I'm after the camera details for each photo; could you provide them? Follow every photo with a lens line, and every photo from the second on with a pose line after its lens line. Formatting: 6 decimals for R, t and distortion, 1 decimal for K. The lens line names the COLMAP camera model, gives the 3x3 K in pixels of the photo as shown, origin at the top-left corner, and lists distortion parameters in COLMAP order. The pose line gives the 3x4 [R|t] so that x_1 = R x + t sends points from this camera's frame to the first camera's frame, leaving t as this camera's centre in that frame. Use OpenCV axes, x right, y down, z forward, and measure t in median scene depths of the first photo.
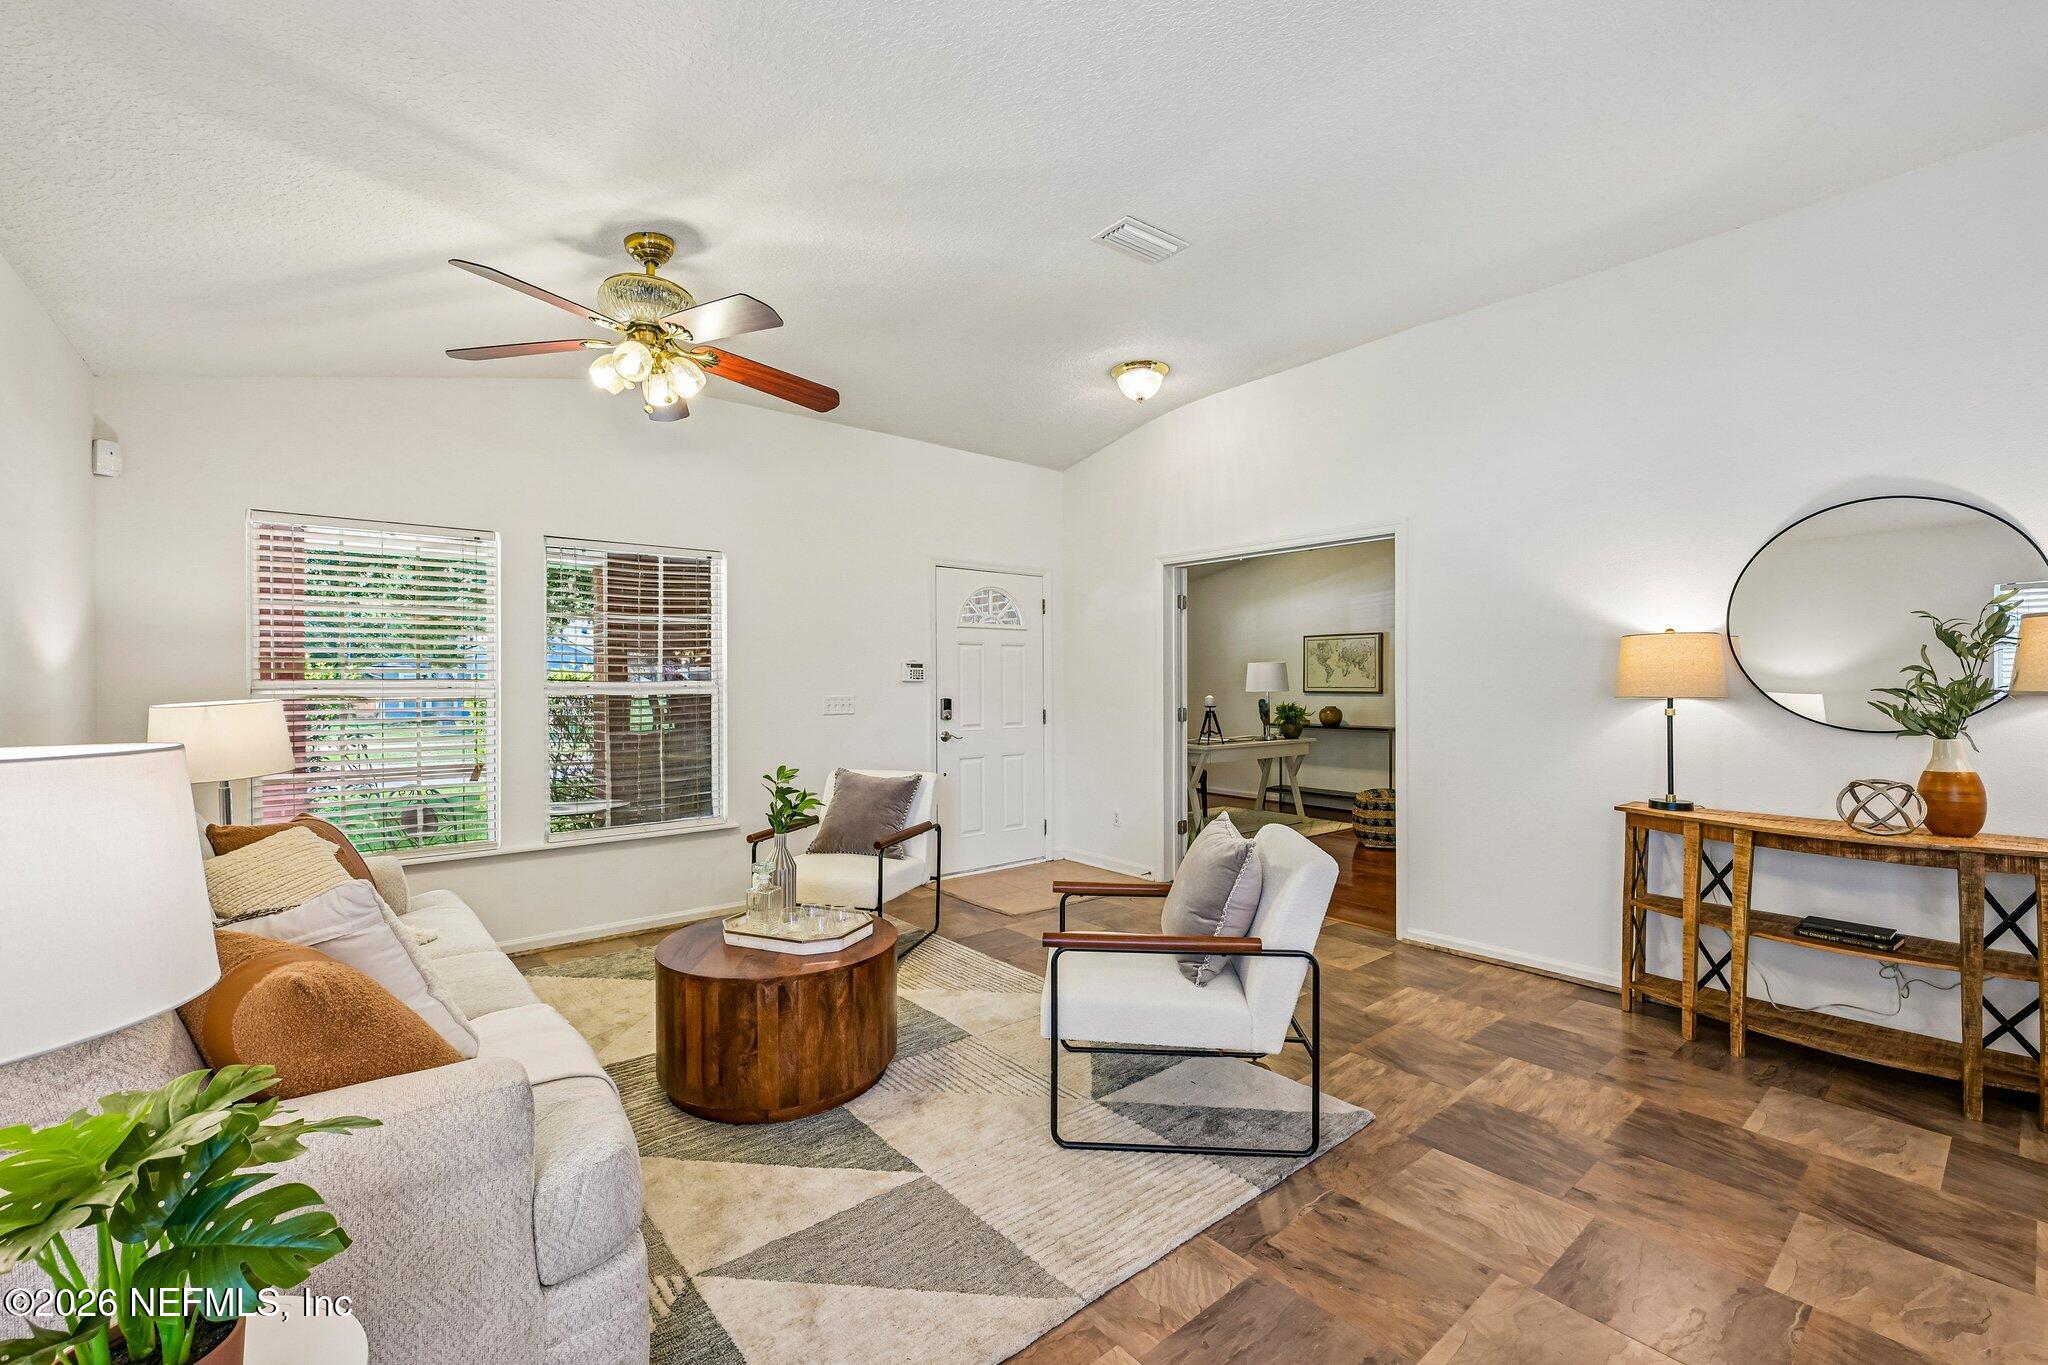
lens RADIAL K [[913.6, 0, 1033.4], [0, 913.6, 682.1], [0, 0, 1]] dist [0.001157, -0.000267]
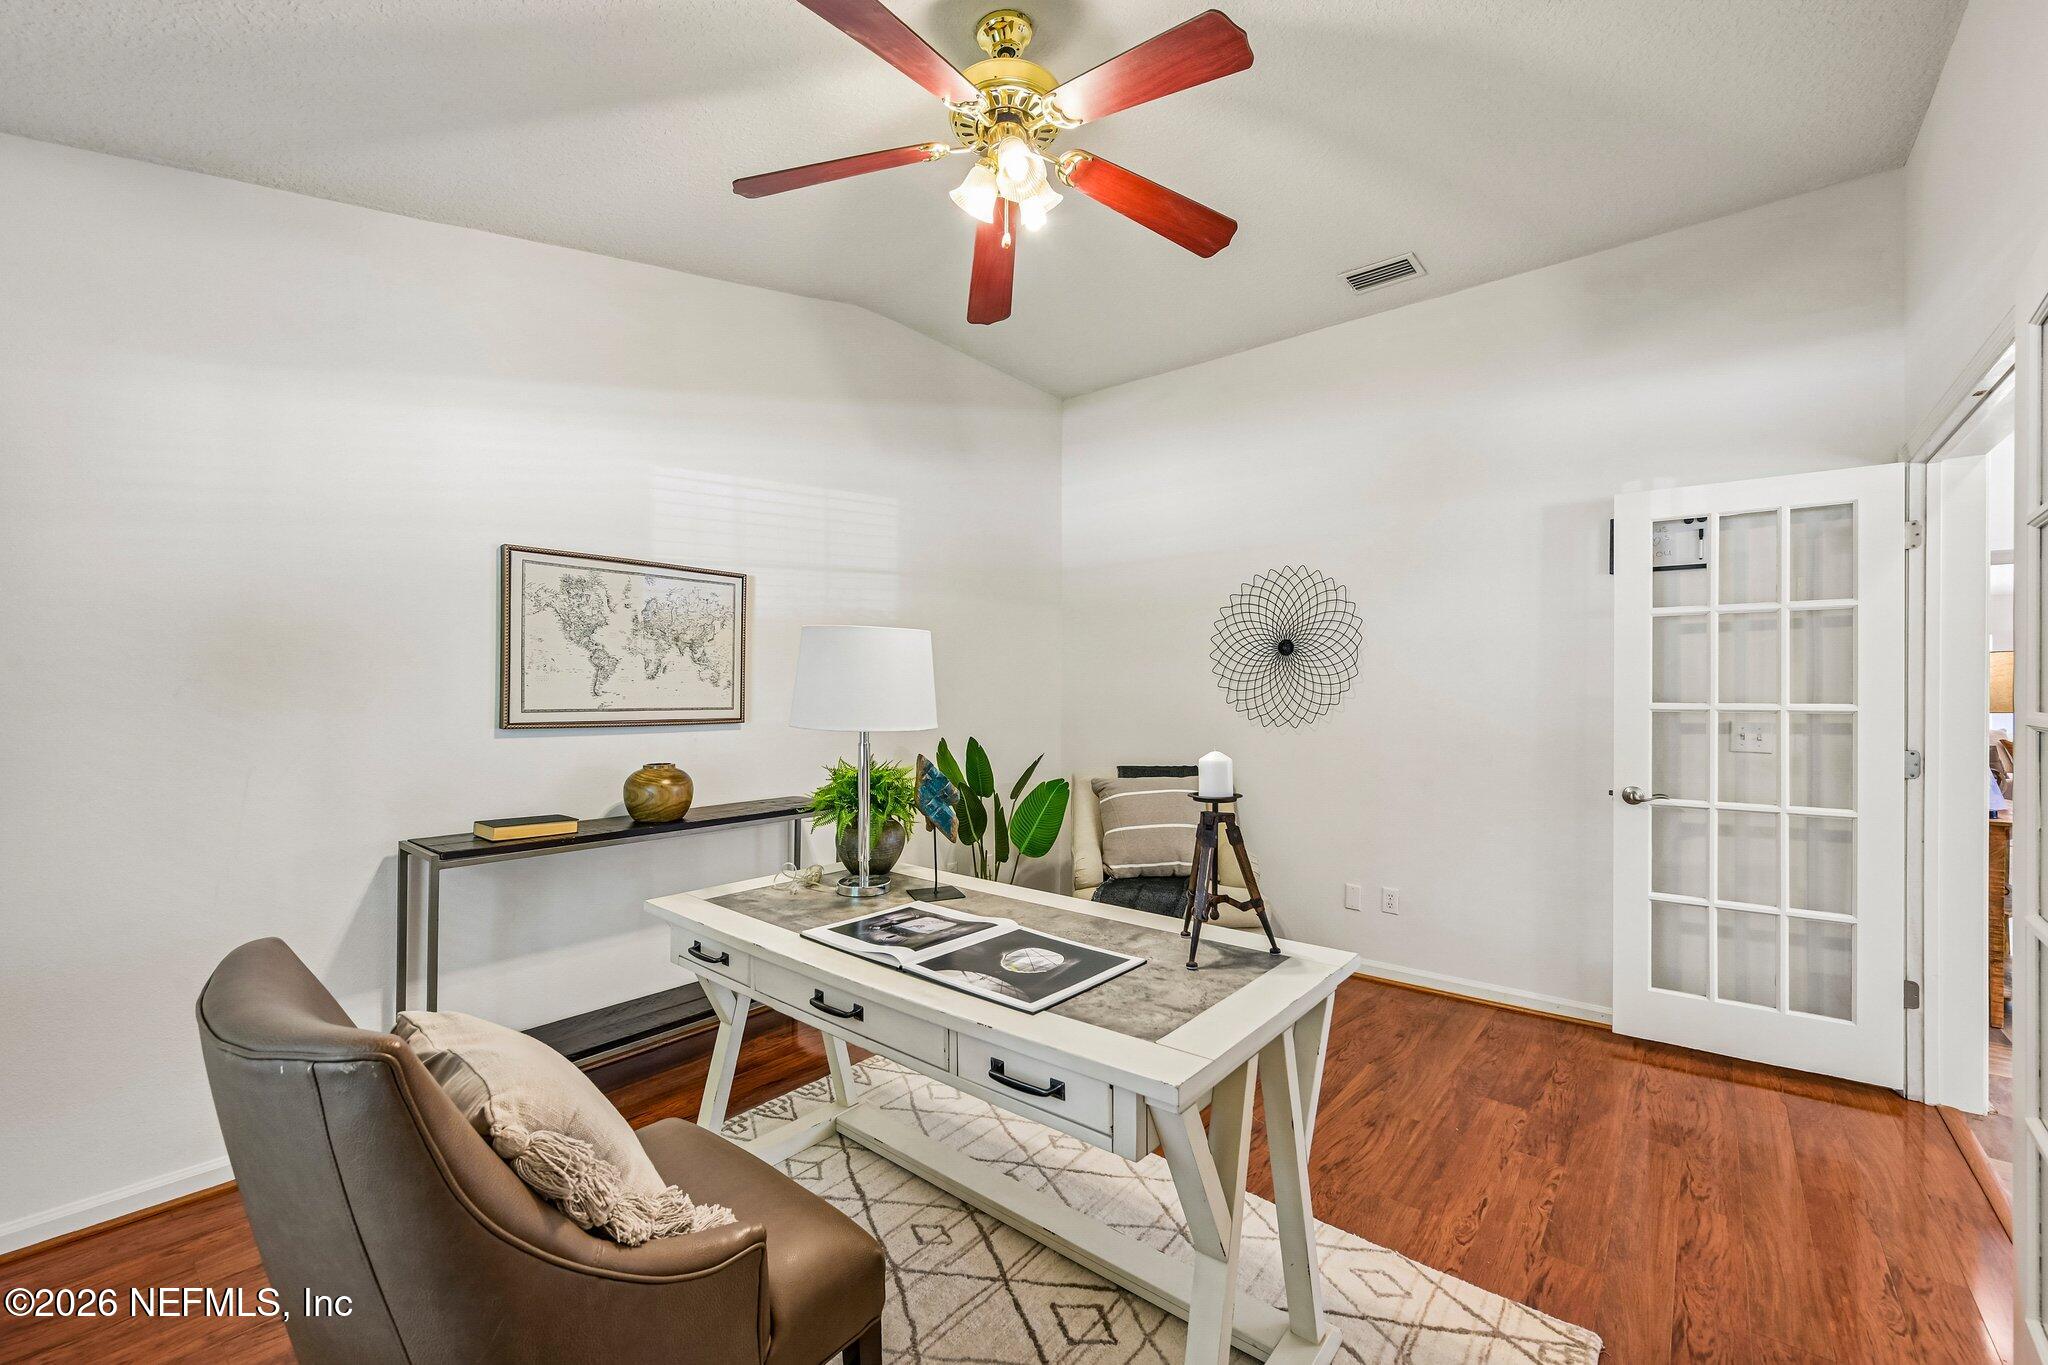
lens RADIAL K [[815.9, 0, 1028.9], [0, 815.9, 690.8], [0, 0, 1]] dist [-0.001195, -0.000416]
pose [[-0.173057, 0.008808, 0.984873, -0.007766], [-0.002903, 0.999951, -0.009453, 0.001267], [-0.984908, -0.004495, -0.173022, 0.921654]]
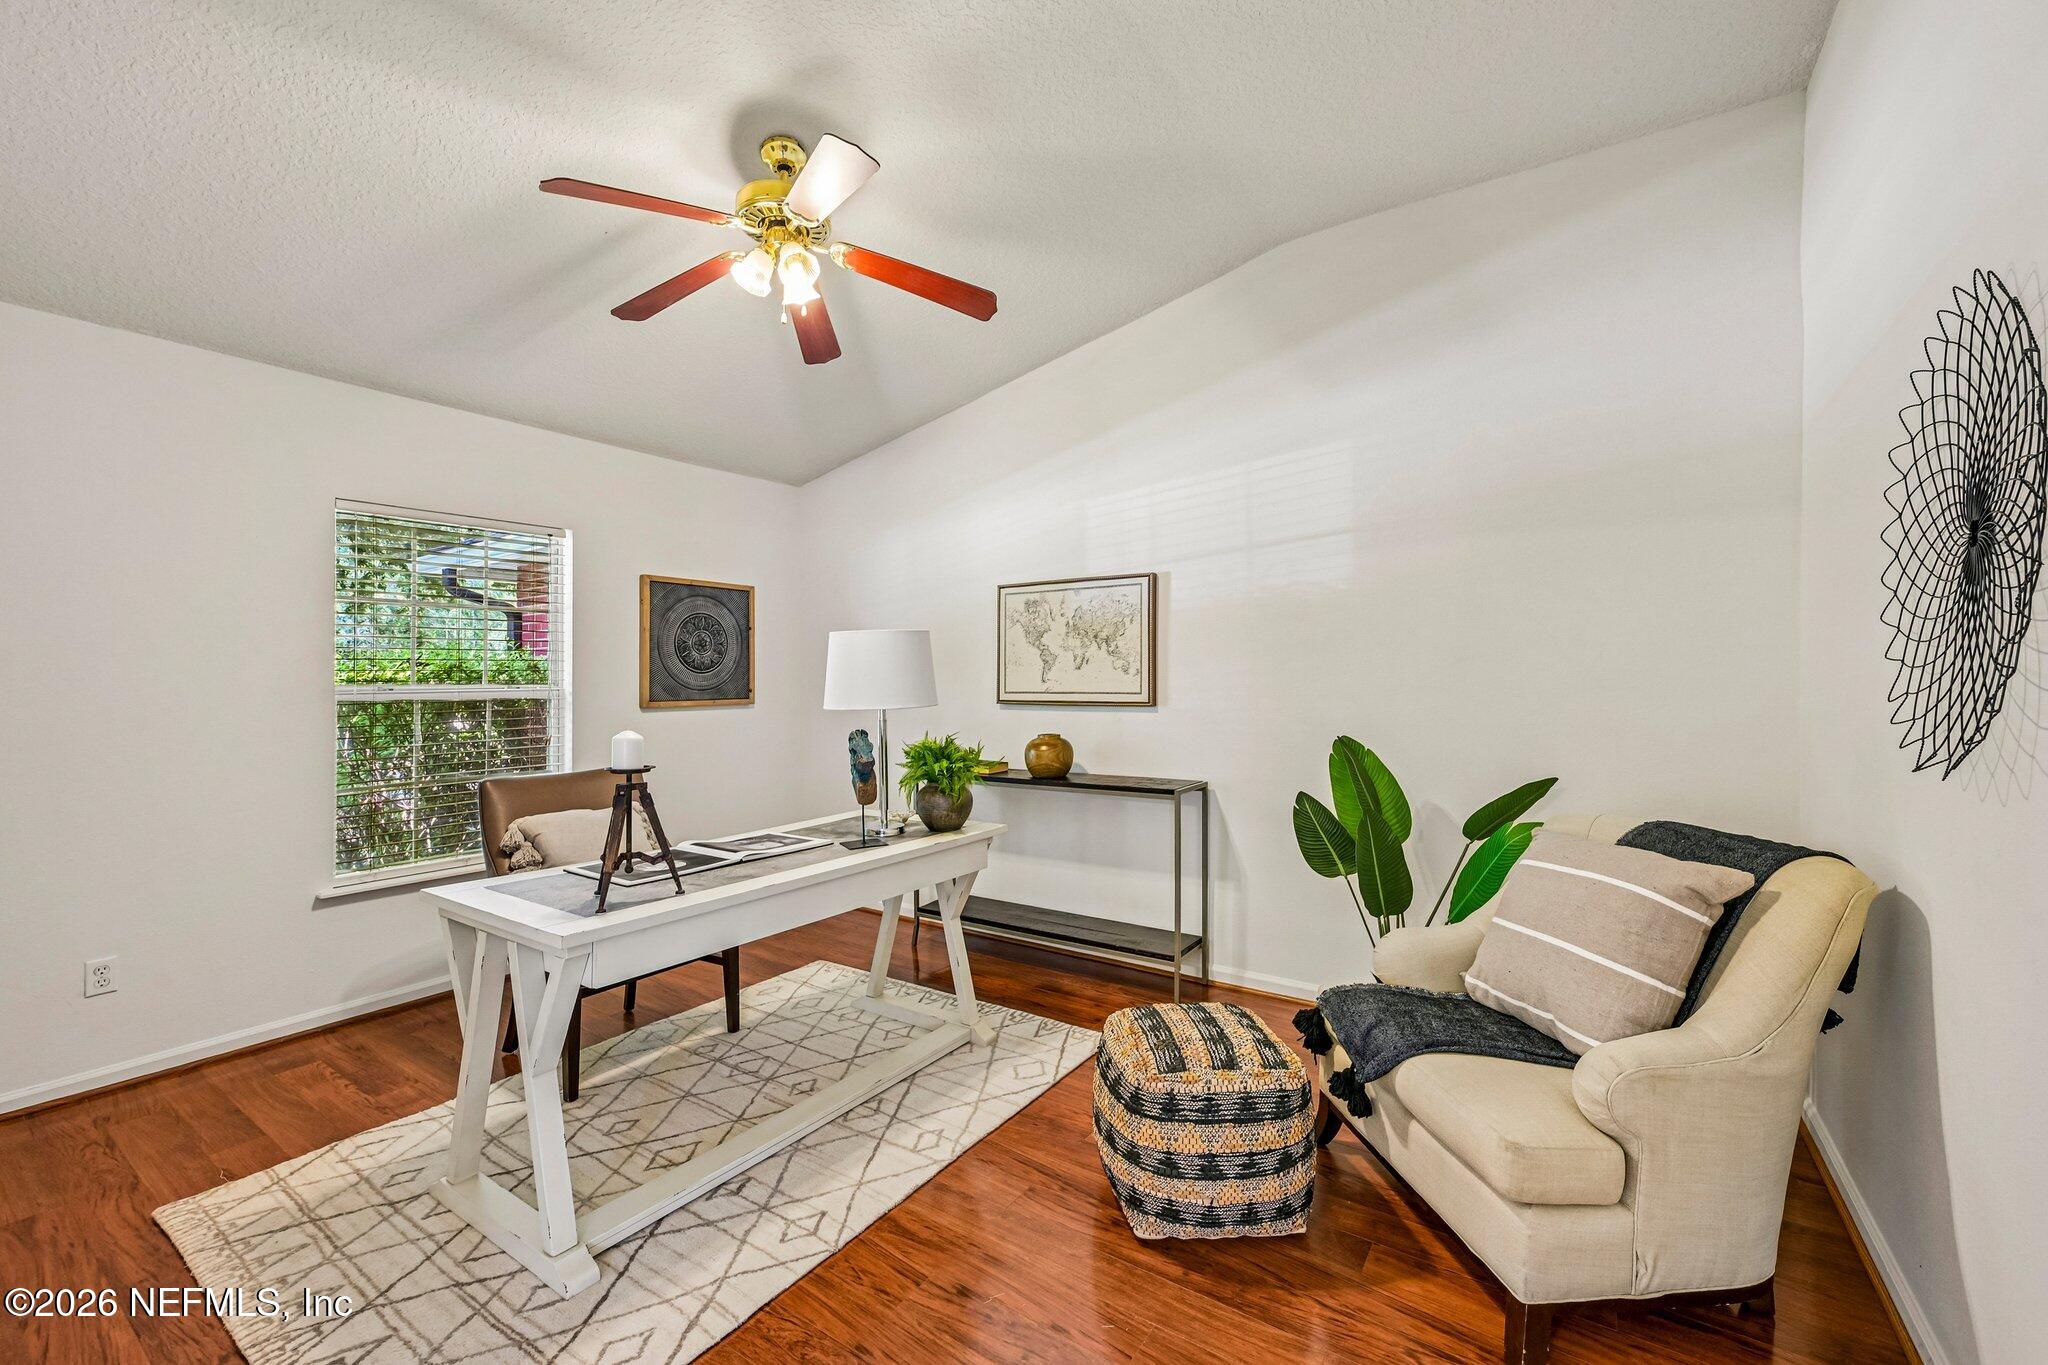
lens RADIAL K [[815.9, 0, 1063.2], [0, 815.9, 682.1], [0, 0, 1]] dist [-0.001195, -0.000416]
pose [[0.955686, -0.002081, 0.294380, 0.212348], [0.000247, 0.999980, 0.006265, -0.002164], [-0.294387, -0.005915, 0.955668, 0.609011]]
